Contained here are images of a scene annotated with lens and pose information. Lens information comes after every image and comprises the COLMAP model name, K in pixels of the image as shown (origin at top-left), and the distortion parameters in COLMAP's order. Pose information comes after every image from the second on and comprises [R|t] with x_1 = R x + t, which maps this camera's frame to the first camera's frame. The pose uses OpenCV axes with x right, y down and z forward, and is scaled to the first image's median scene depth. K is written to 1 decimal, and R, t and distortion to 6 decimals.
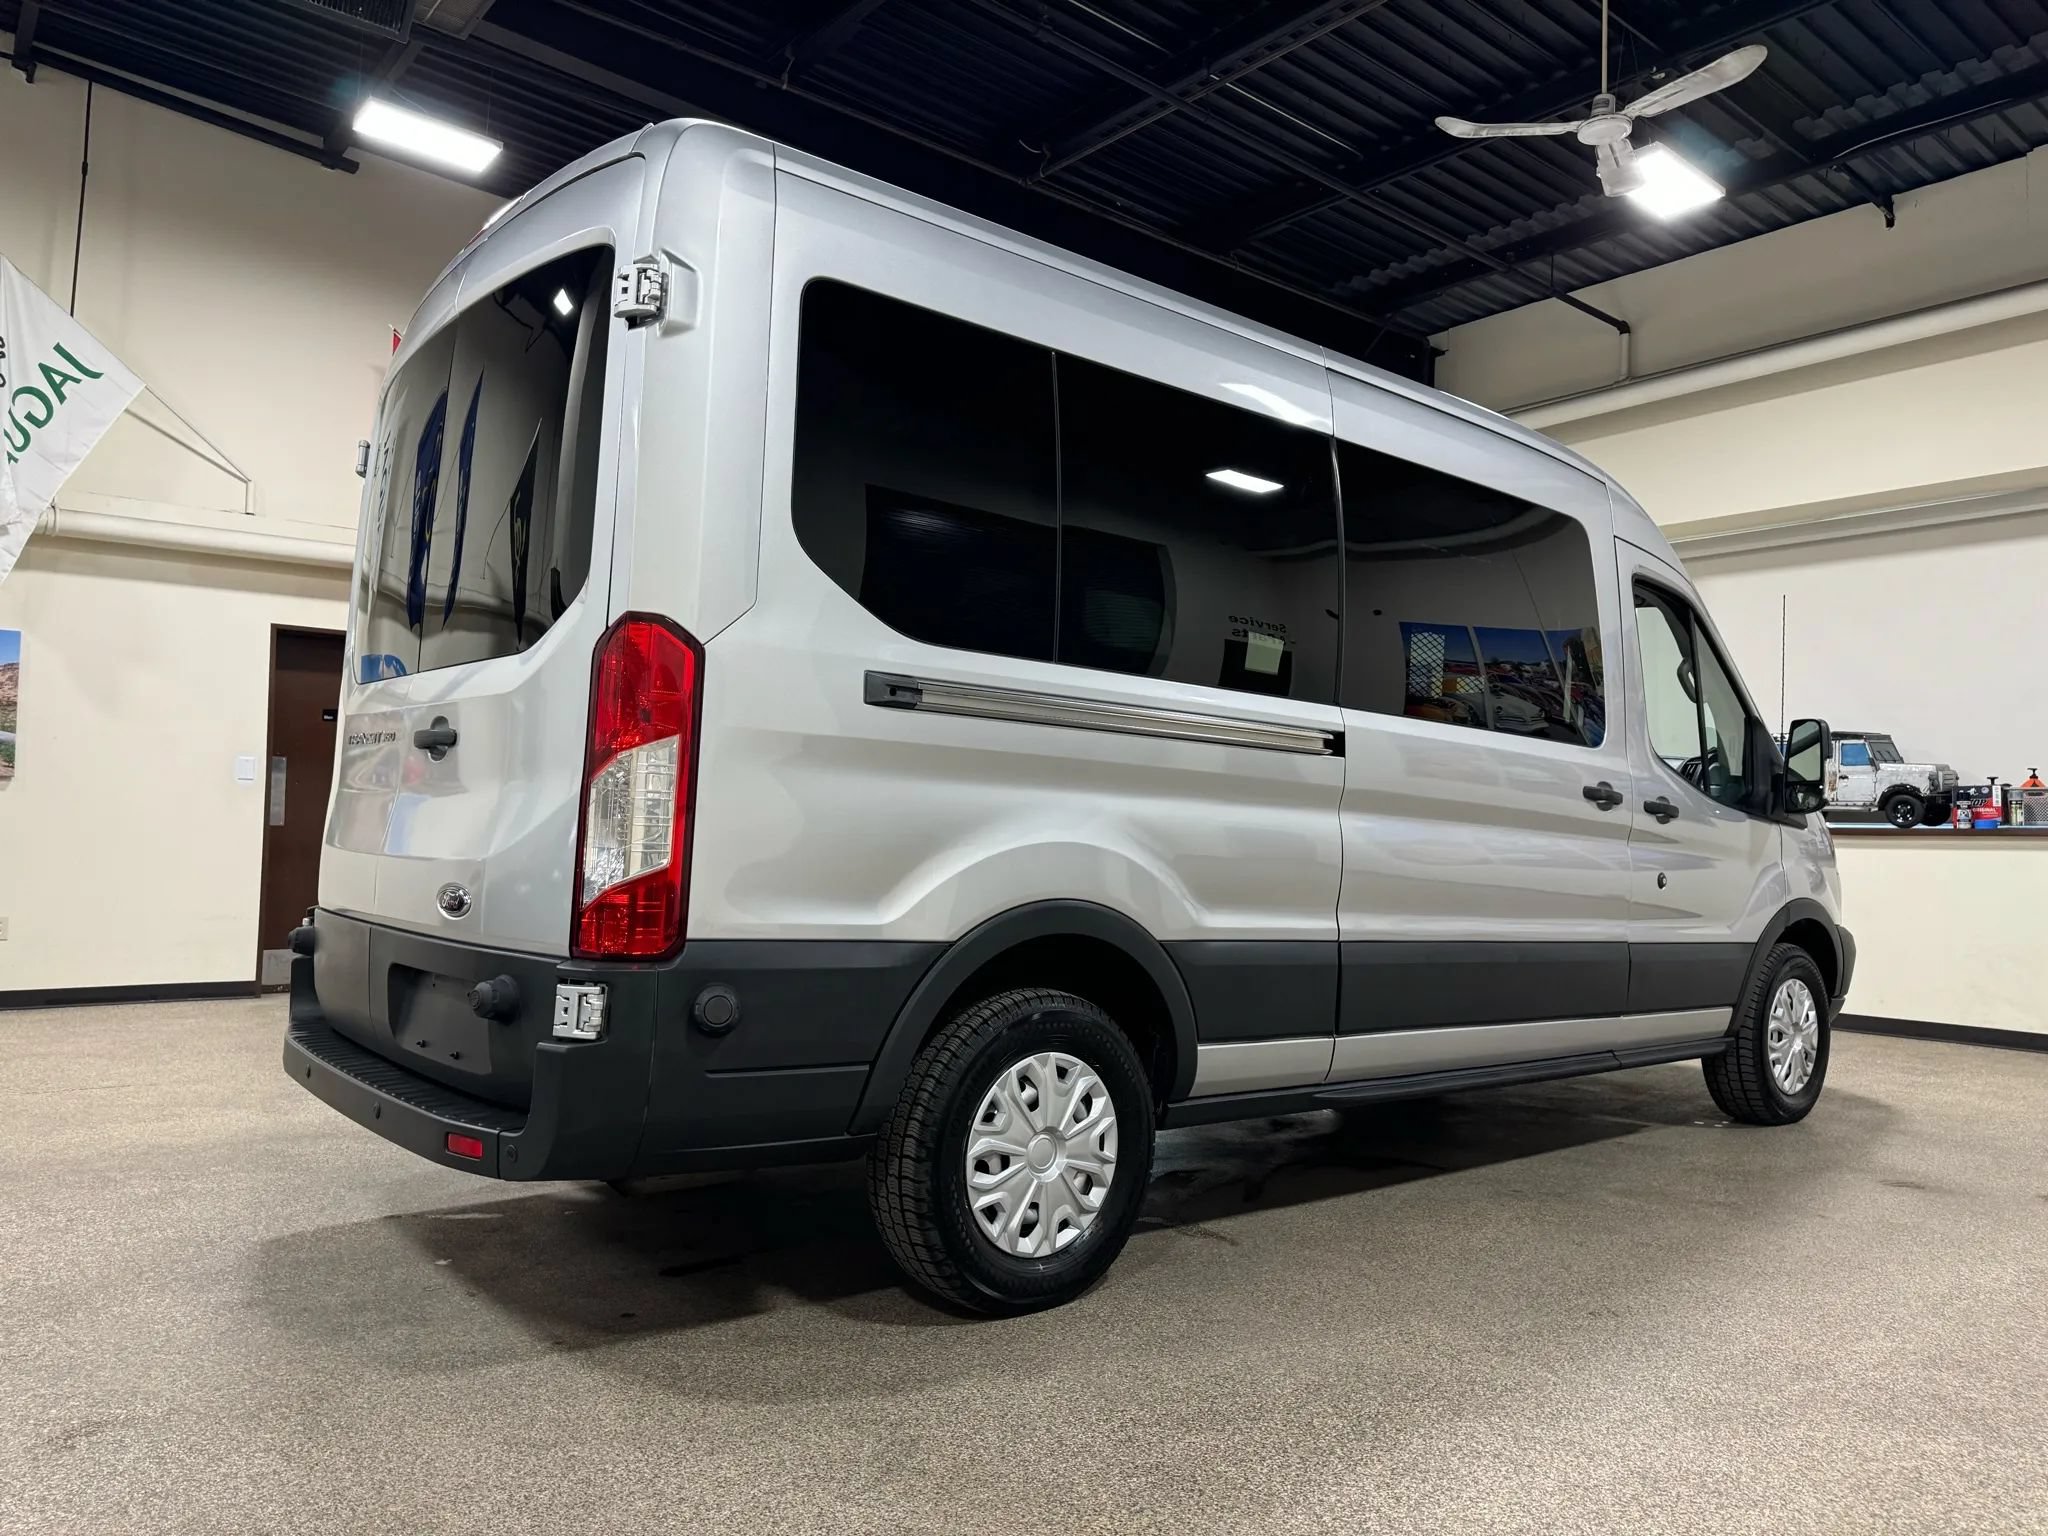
lens RADIAL K [[1455.3, 0, 1036.2], [0, 1455.3, 764.5], [0, 0, 1]] dist [0.027717, -0.032046]
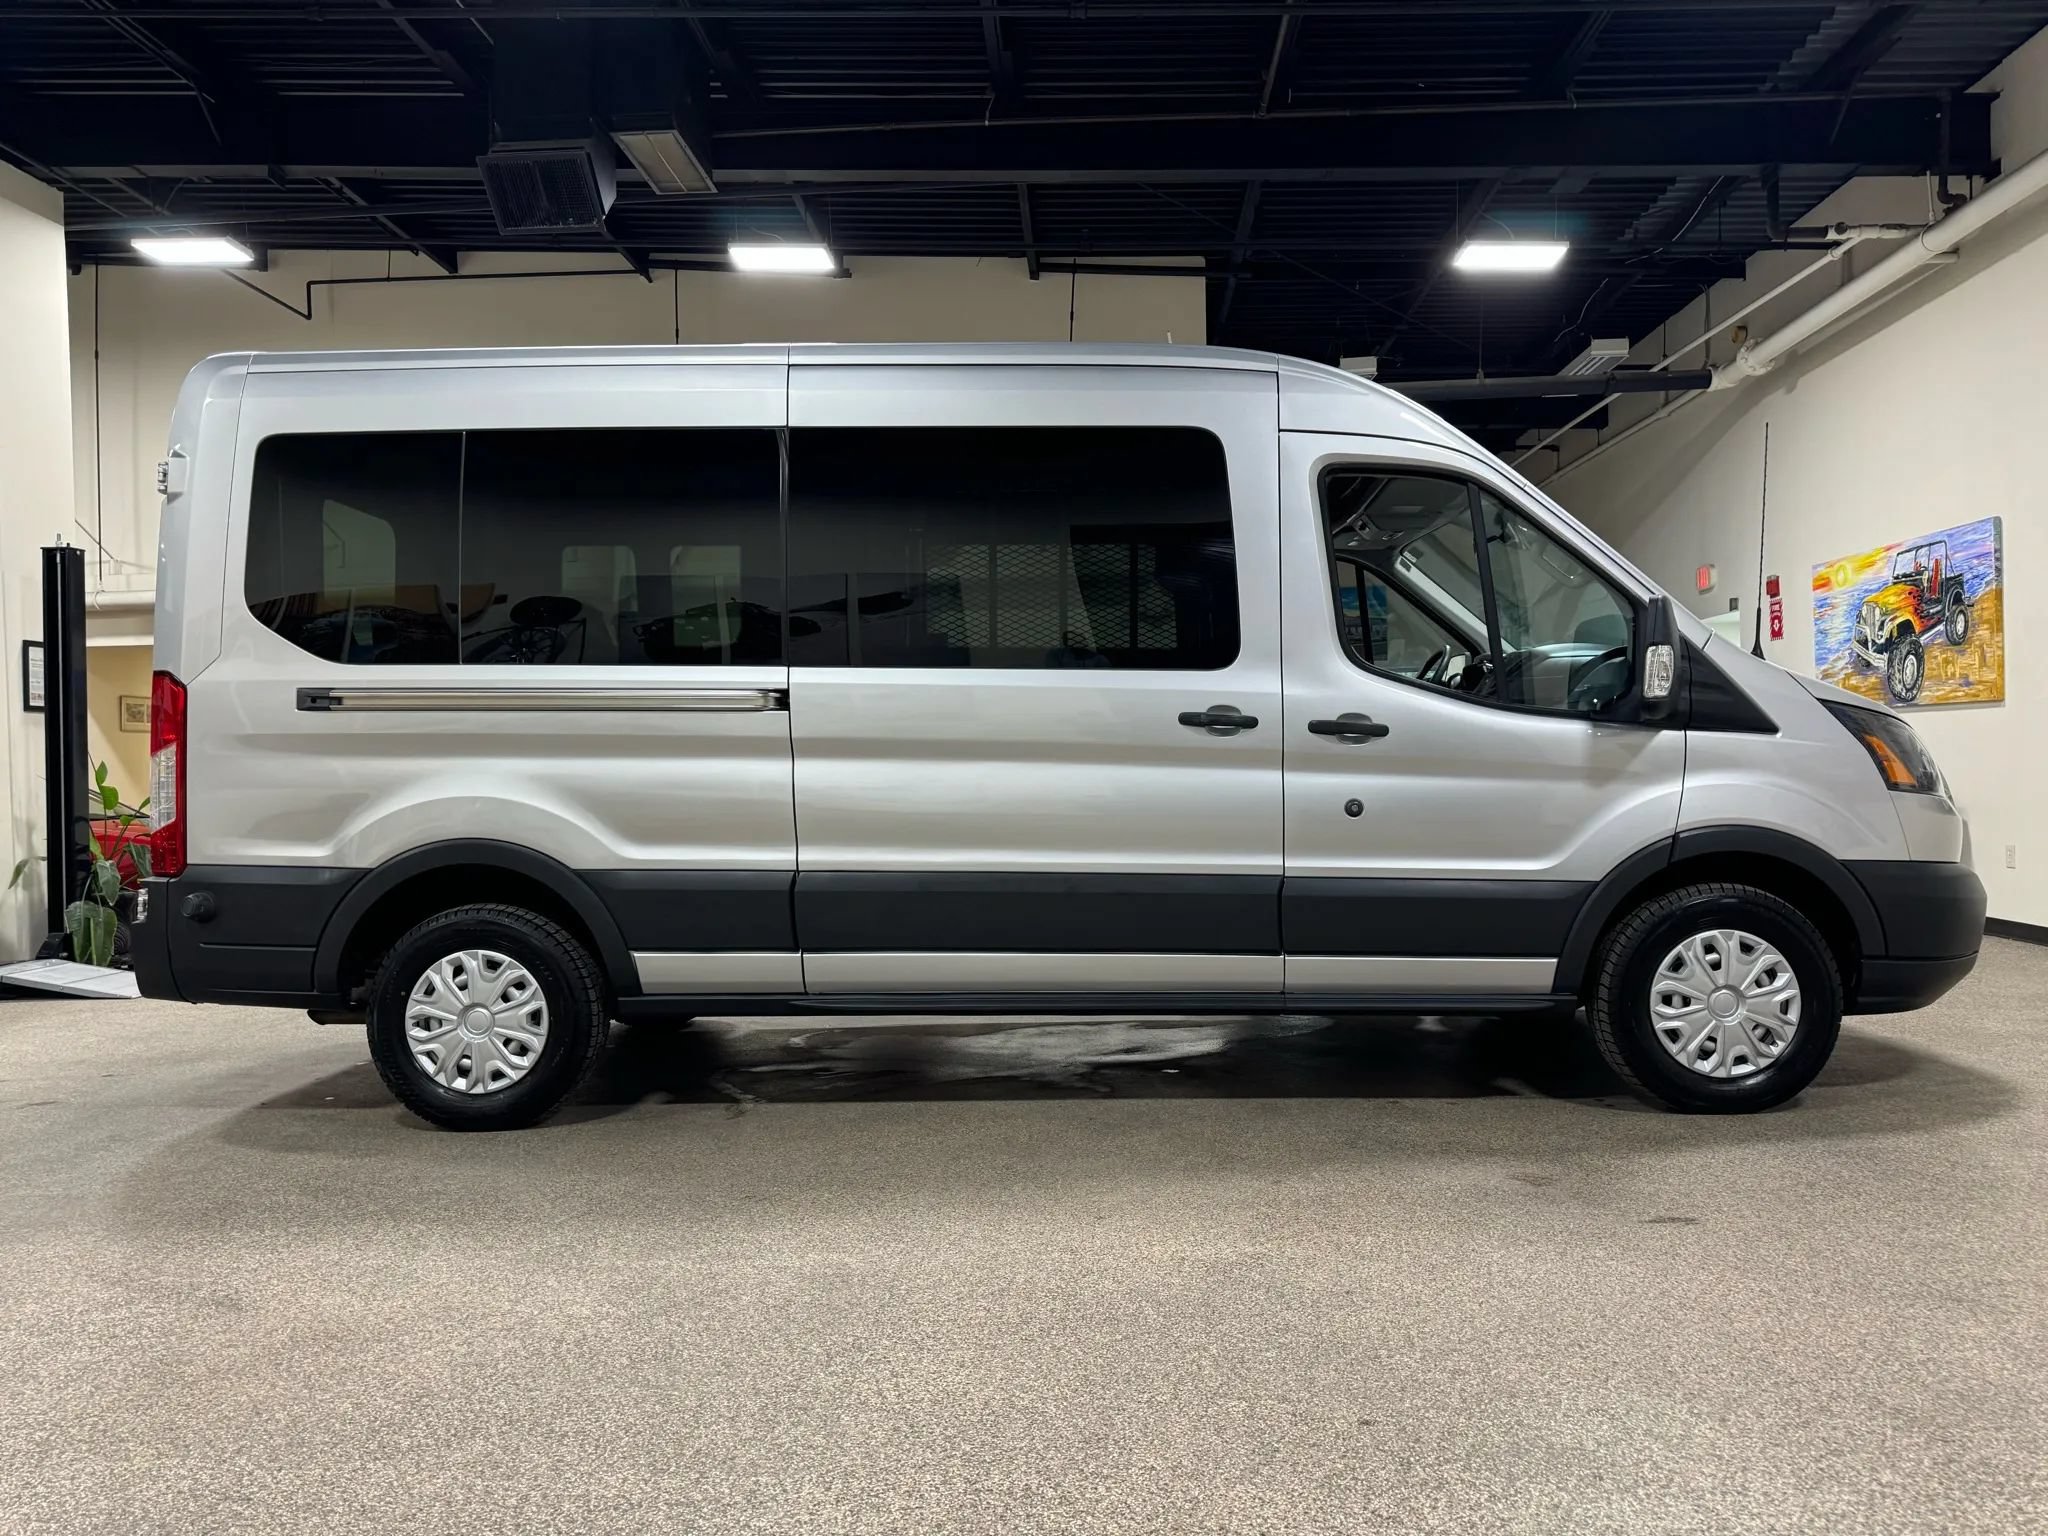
lens RADIAL K [[1455.3, 0, 1027.6], [0, 1455.3, 774.5], [0, 0, 1]] dist [0.027717, -0.032046]
pose [[0.743785, -0.036506, -0.667421, 1.106643], [0.069116, 0.997355, 0.022472, 0.032440], [0.664836, -0.062844, 0.744341, 0.275227]]
